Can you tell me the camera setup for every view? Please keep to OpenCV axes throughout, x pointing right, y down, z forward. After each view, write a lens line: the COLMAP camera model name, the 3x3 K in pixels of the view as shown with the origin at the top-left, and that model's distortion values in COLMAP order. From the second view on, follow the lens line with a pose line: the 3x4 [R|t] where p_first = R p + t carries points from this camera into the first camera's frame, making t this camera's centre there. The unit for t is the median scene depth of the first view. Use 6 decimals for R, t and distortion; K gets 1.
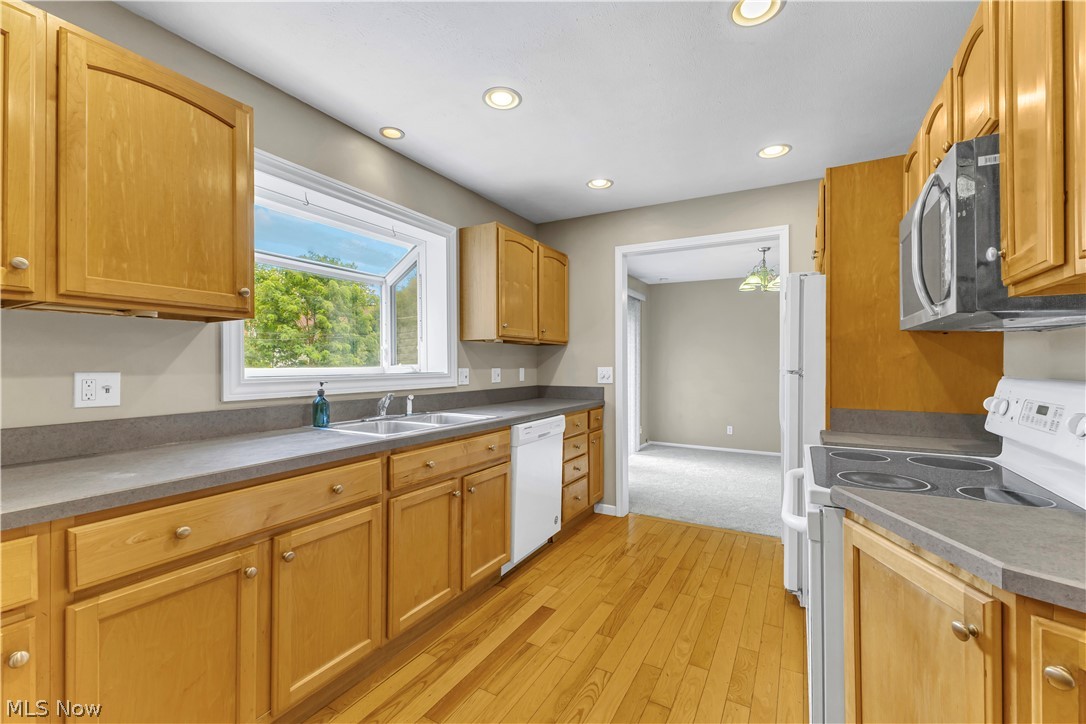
lens RADIAL K [[472.1, 0, 546.3], [0, 472.1, 361.8], [0, 0, 1]] dist [0.011774, -0.000193]
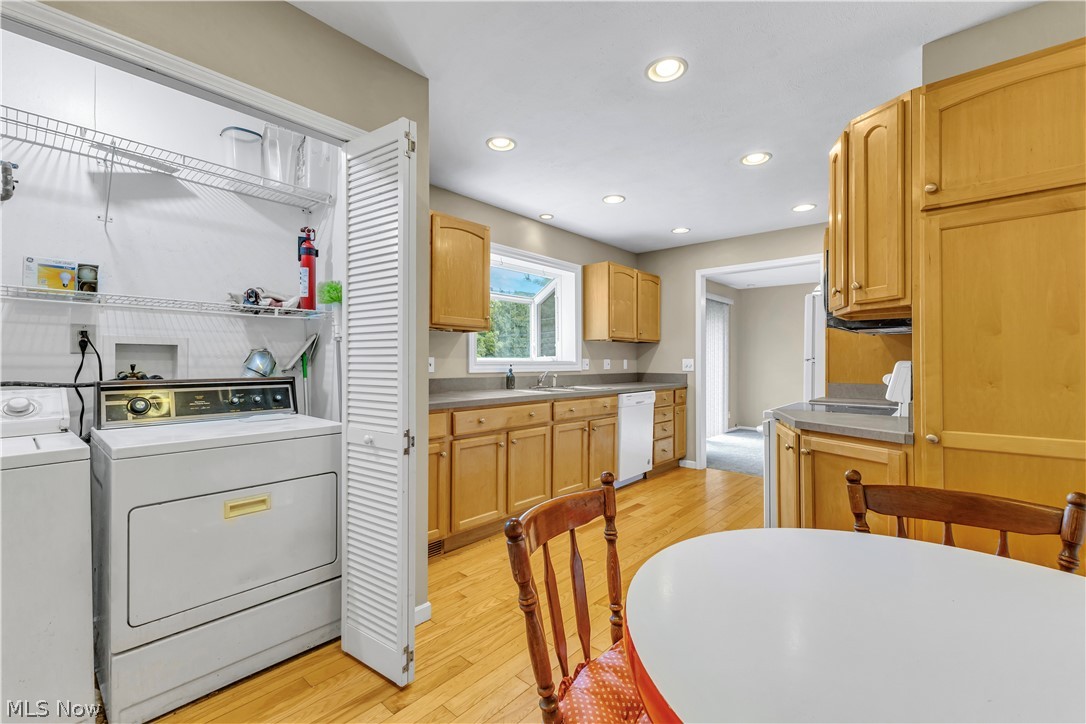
lens RADIAL K [[457.1, 0, 543.0], [0, 457.1, 362.0], [0, 0, 1]] dist [0.014139, -0.000066]
pose [[0.972930, 0.002733, -0.231086, 0.029442], [-0.001672, 0.999987, 0.004790, 0.017613], [0.231096, -0.004274, 0.972922, -0.465156]]
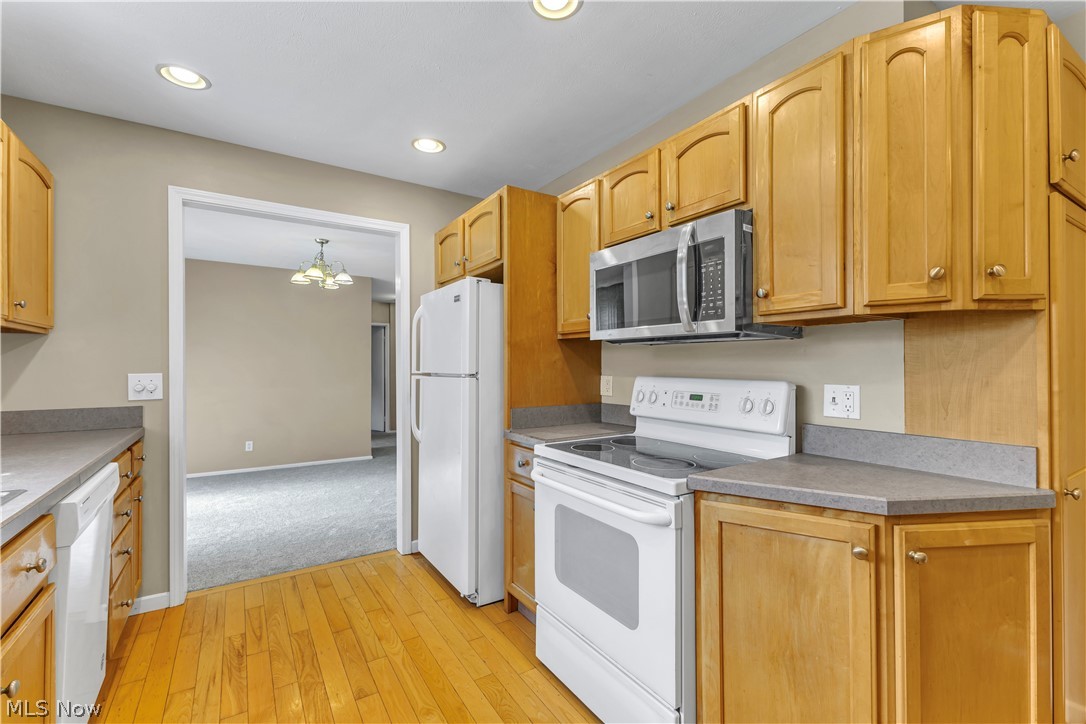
lens RADIAL K [[472.1, 0, 546.3], [0, 472.1, 361.8], [0, 0, 1]] dist [0.011774, -0.000193]
pose [[0.471464, 0.003978, 0.881876, -0.223401], [-0.000302, 0.999990, -0.004349, -0.002380], [-0.881885, 0.001785, 0.471461, 0.305455]]
